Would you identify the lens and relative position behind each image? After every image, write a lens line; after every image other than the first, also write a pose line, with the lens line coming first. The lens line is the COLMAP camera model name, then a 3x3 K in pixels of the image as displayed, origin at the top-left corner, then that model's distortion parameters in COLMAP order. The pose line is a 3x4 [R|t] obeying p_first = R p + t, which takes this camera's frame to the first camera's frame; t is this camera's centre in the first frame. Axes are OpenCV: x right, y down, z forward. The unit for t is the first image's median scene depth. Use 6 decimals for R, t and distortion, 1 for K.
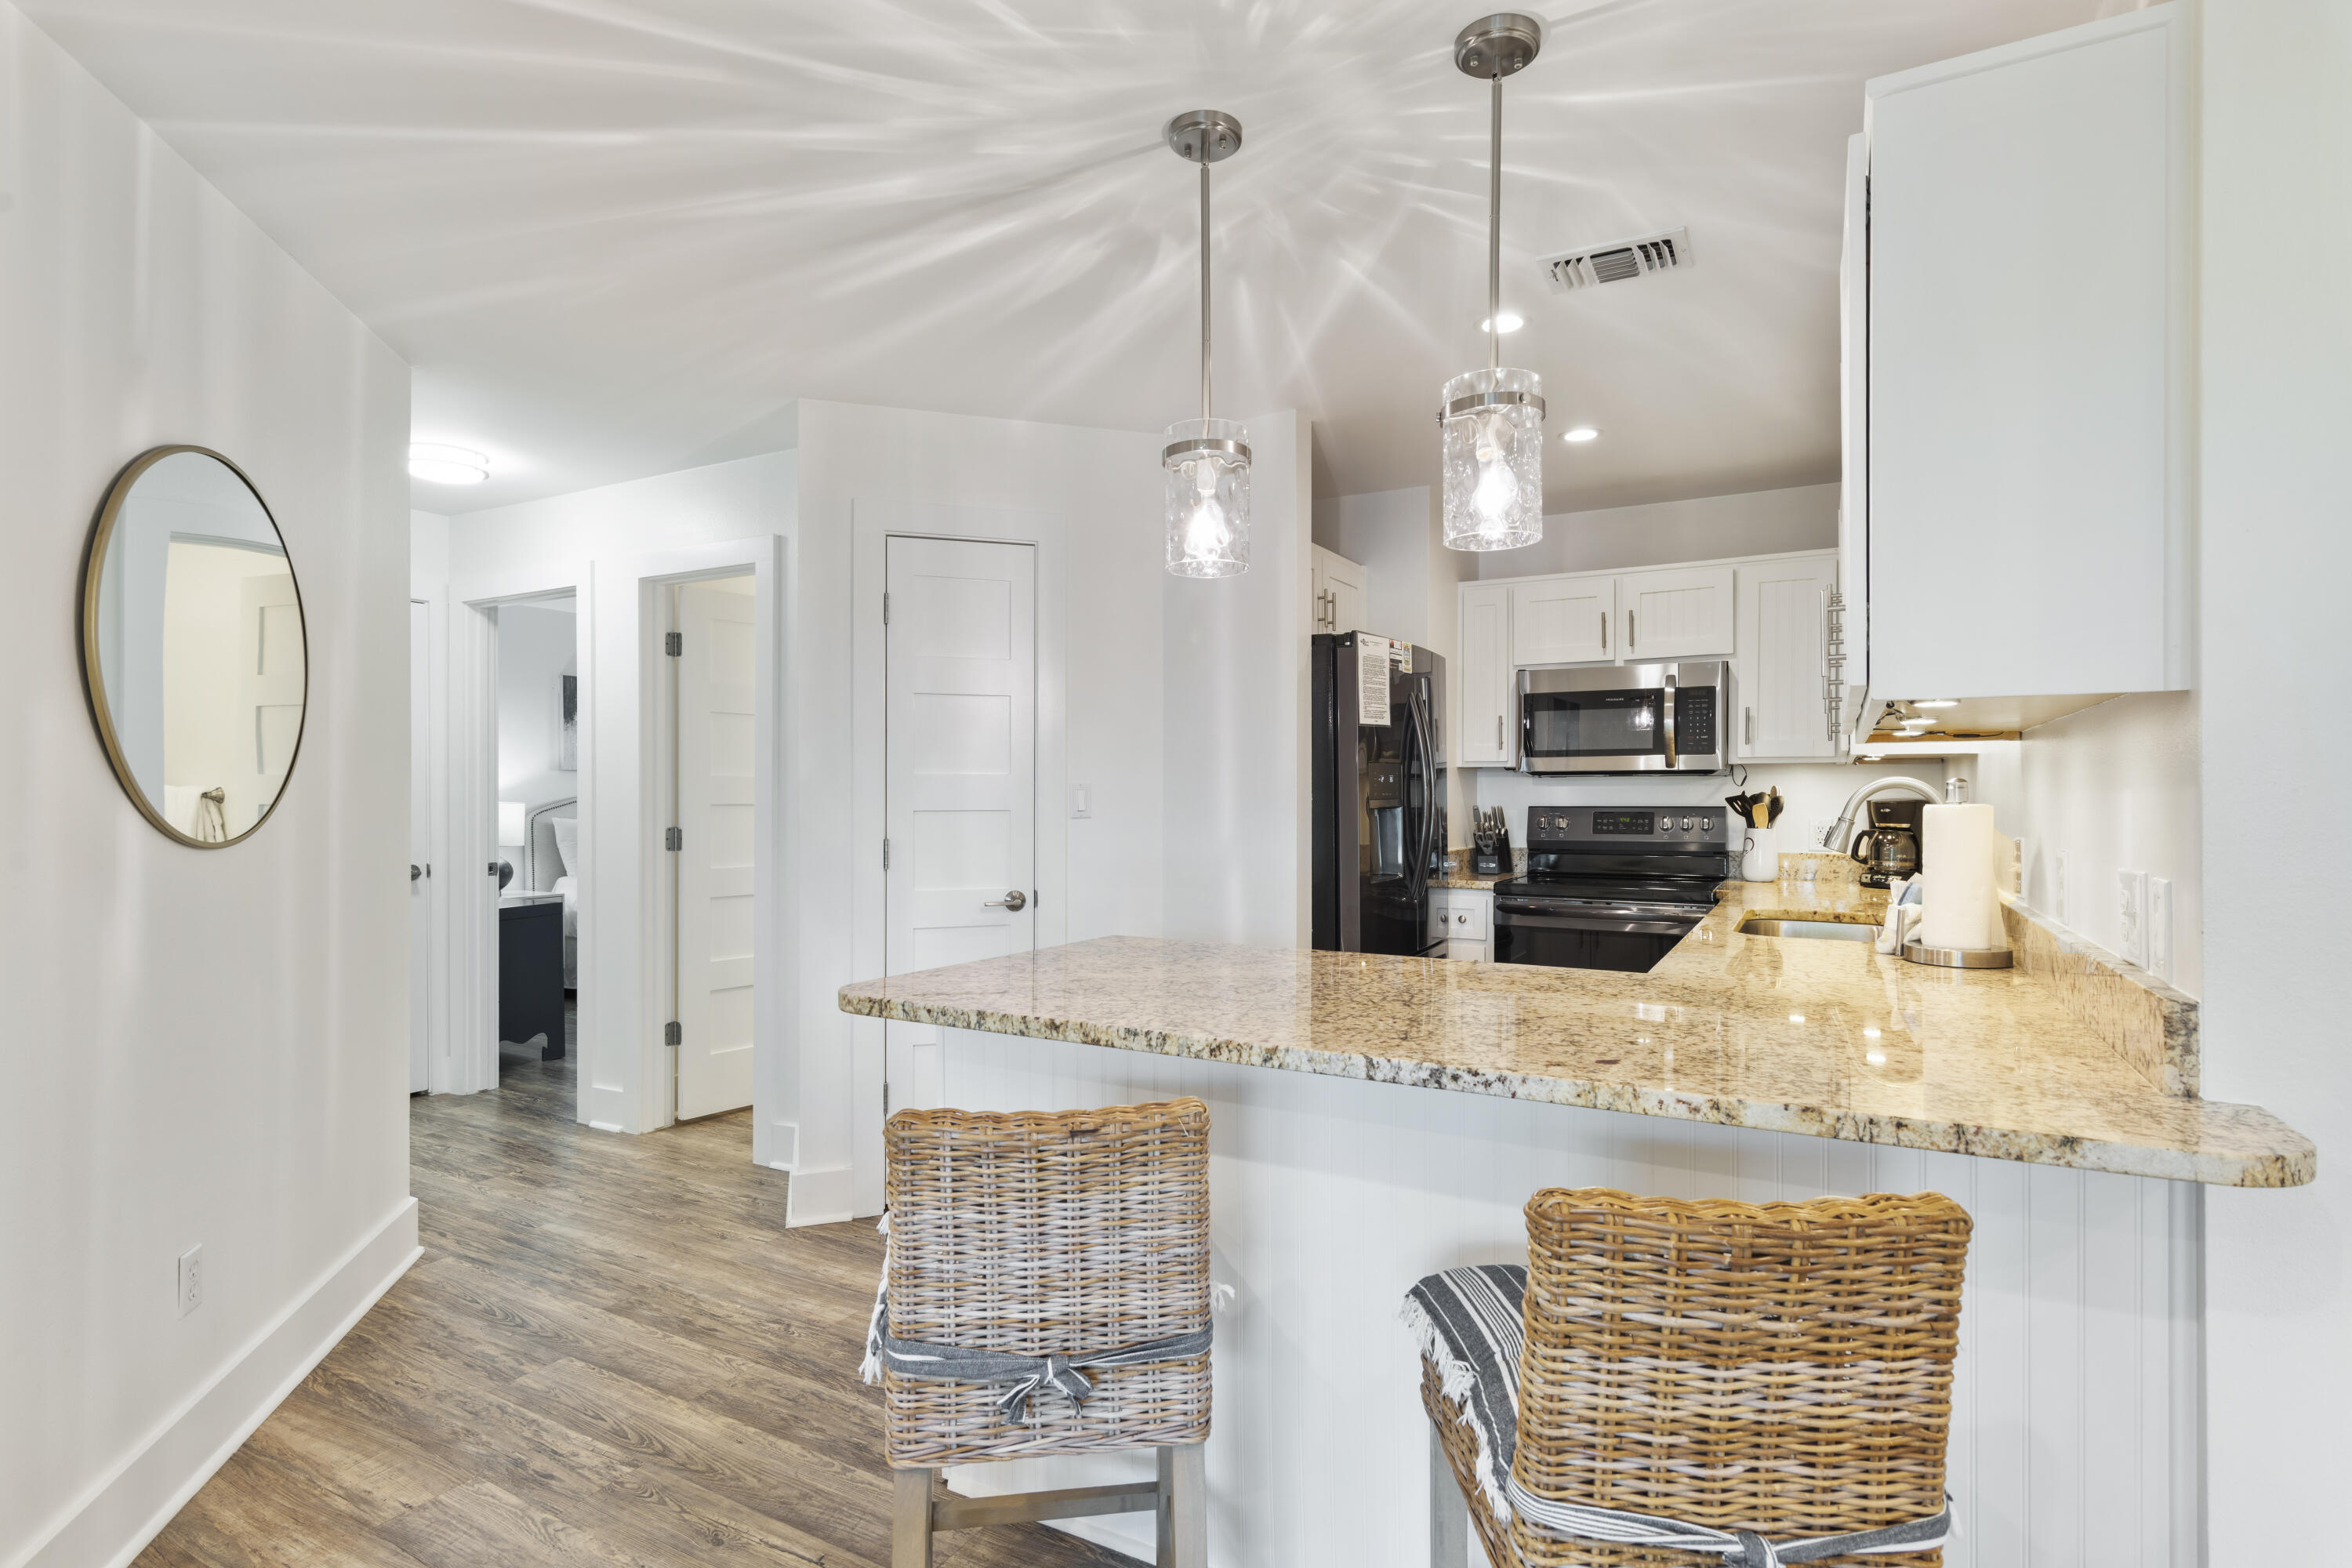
lens RADIAL K [[1157.8, 0, 1177.2], [0, 1157.8, 784.9], [0, 0, 1]] dist [-0.000329, 0.000498]
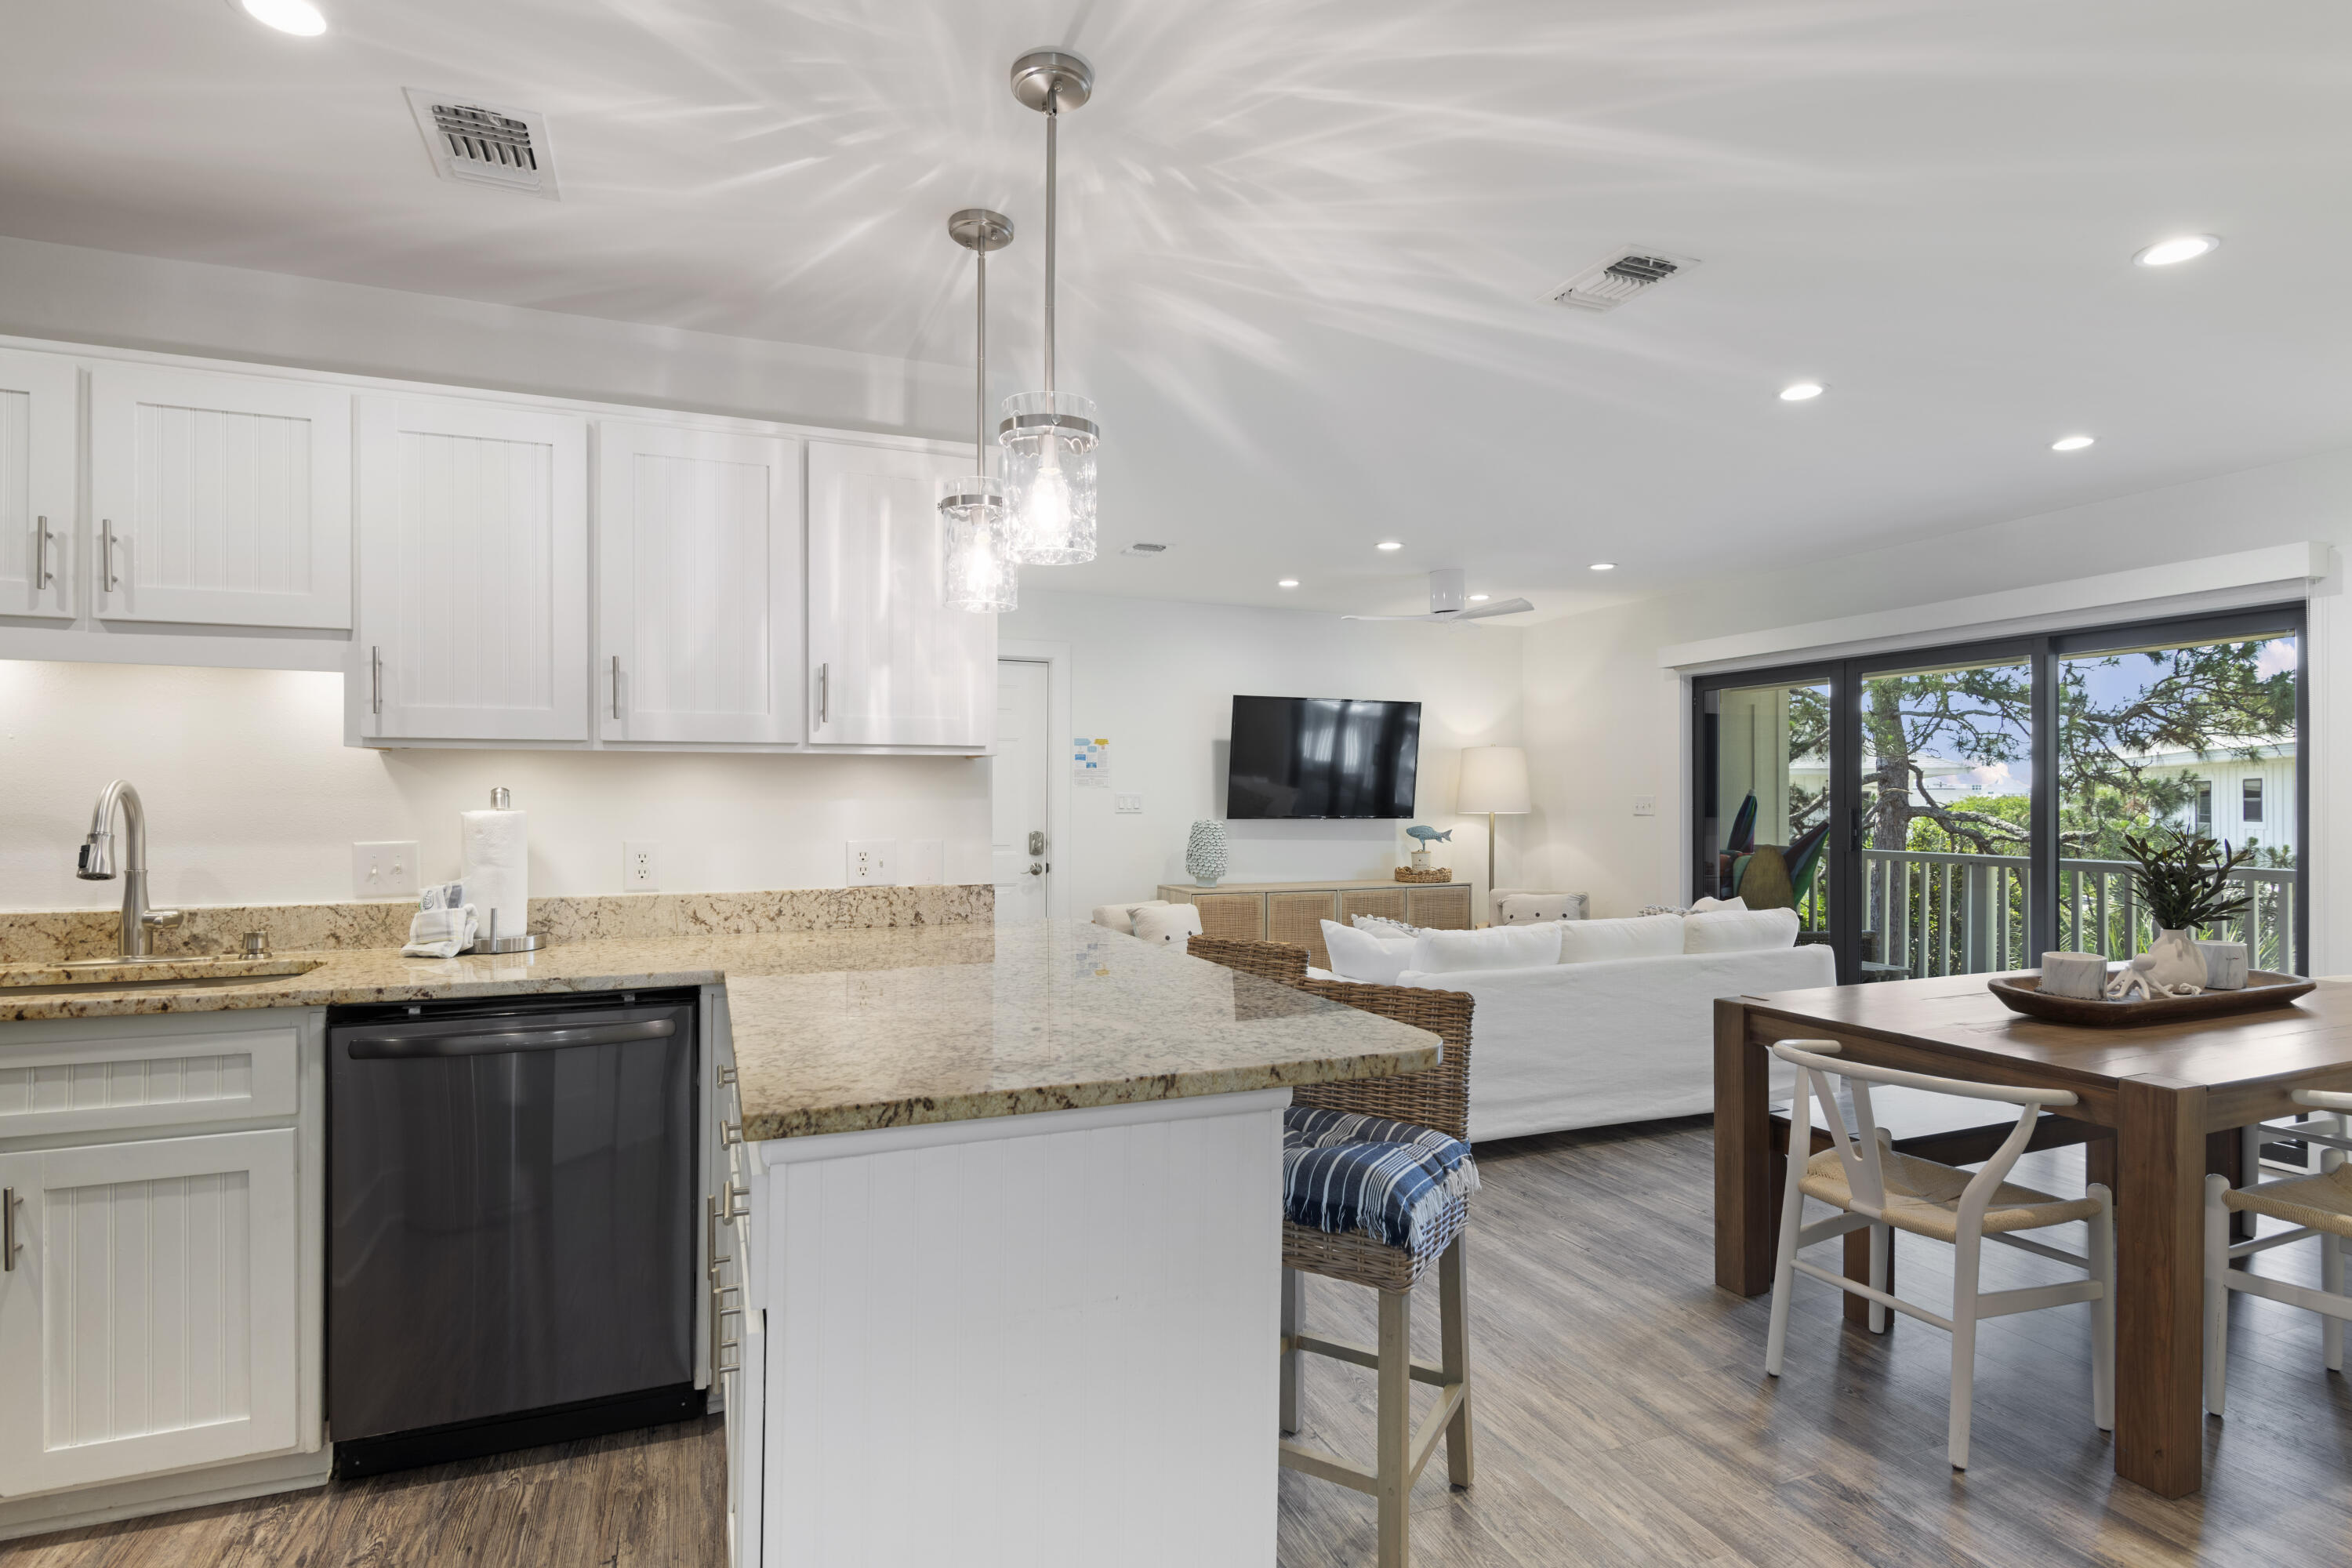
lens RADIAL K [[1157.8, 0, 1163.0], [0, 1157.8, 795.5], [0, 0, 1]] dist [-0.000329, 0.000498]
pose [[-0.772085, 0.000609, 0.635520, -0.297815], [-0.007469, 0.999922, -0.010032, 0.003979], [-0.635476, -0.012493, -0.772020, 0.784714]]
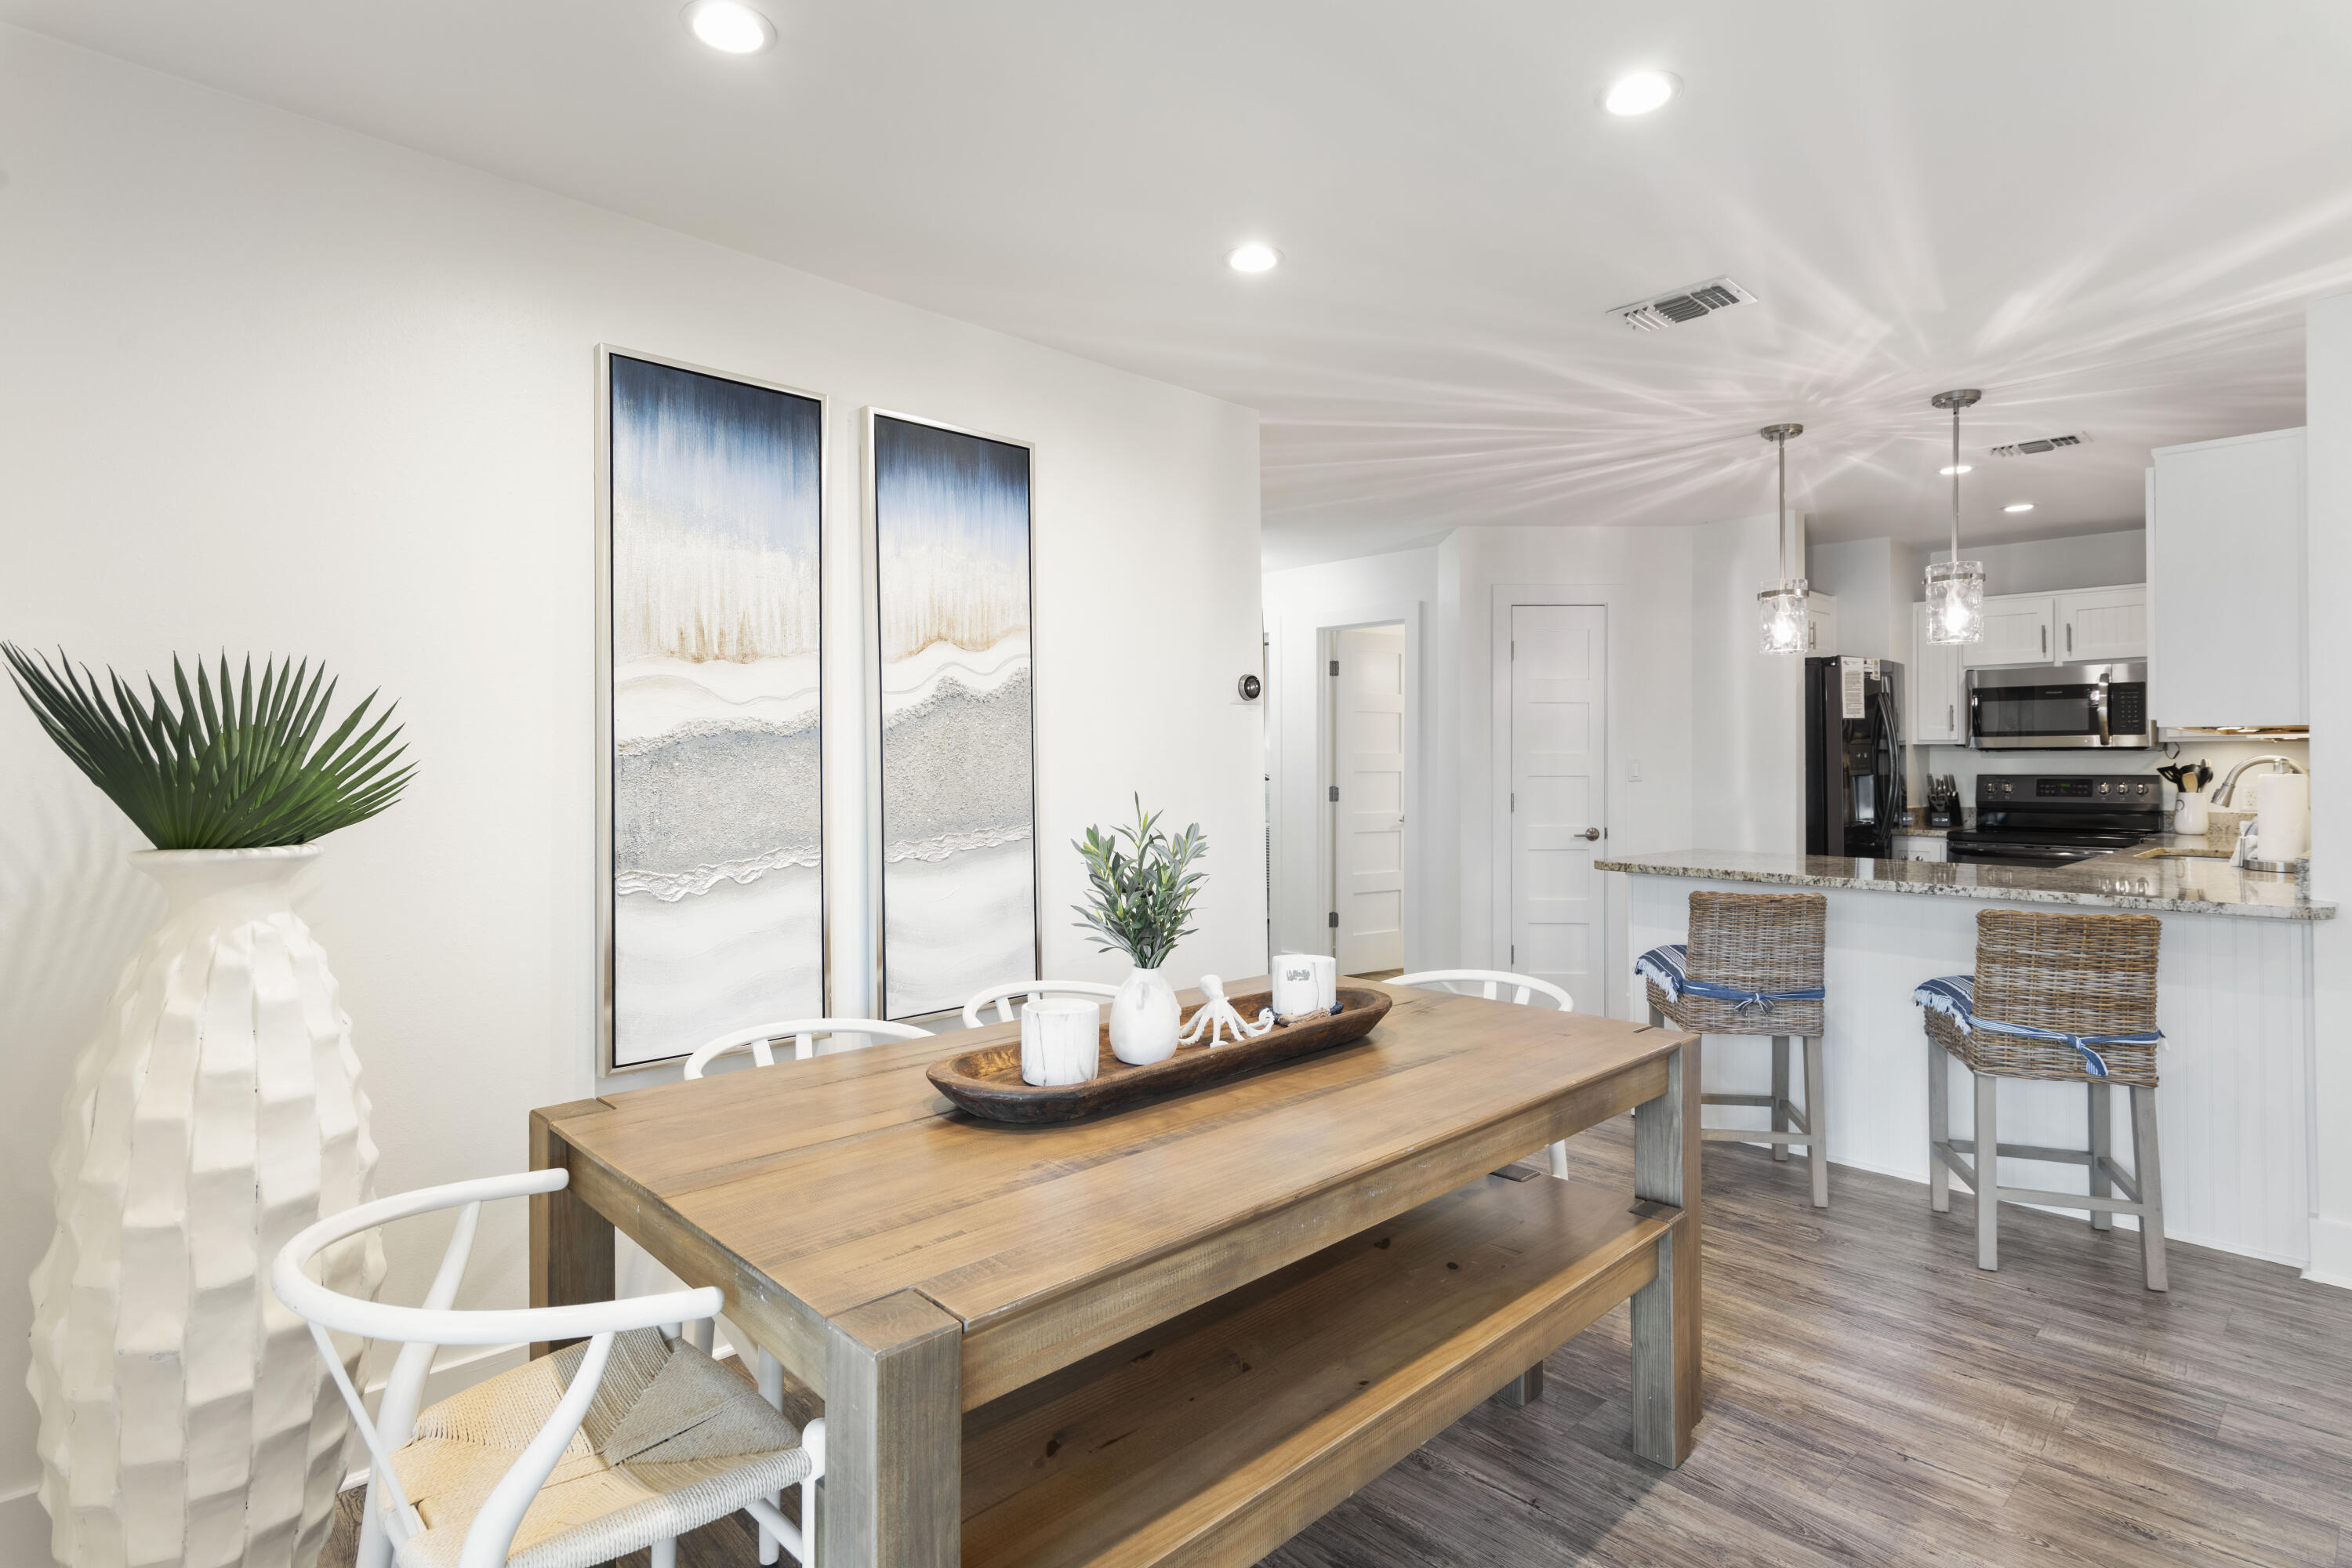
lens RADIAL K [[1157.8, 0, 1156.0], [0, 1157.8, 753.8], [0, 0, 1]] dist [-0.000329, 0.000498]
pose [[0.948669, -0.003262, -0.316253, -0.173326], [0.004075, 0.999990, 0.001911, -0.011863], [0.316243, -0.003102, 0.948673, -0.569663]]
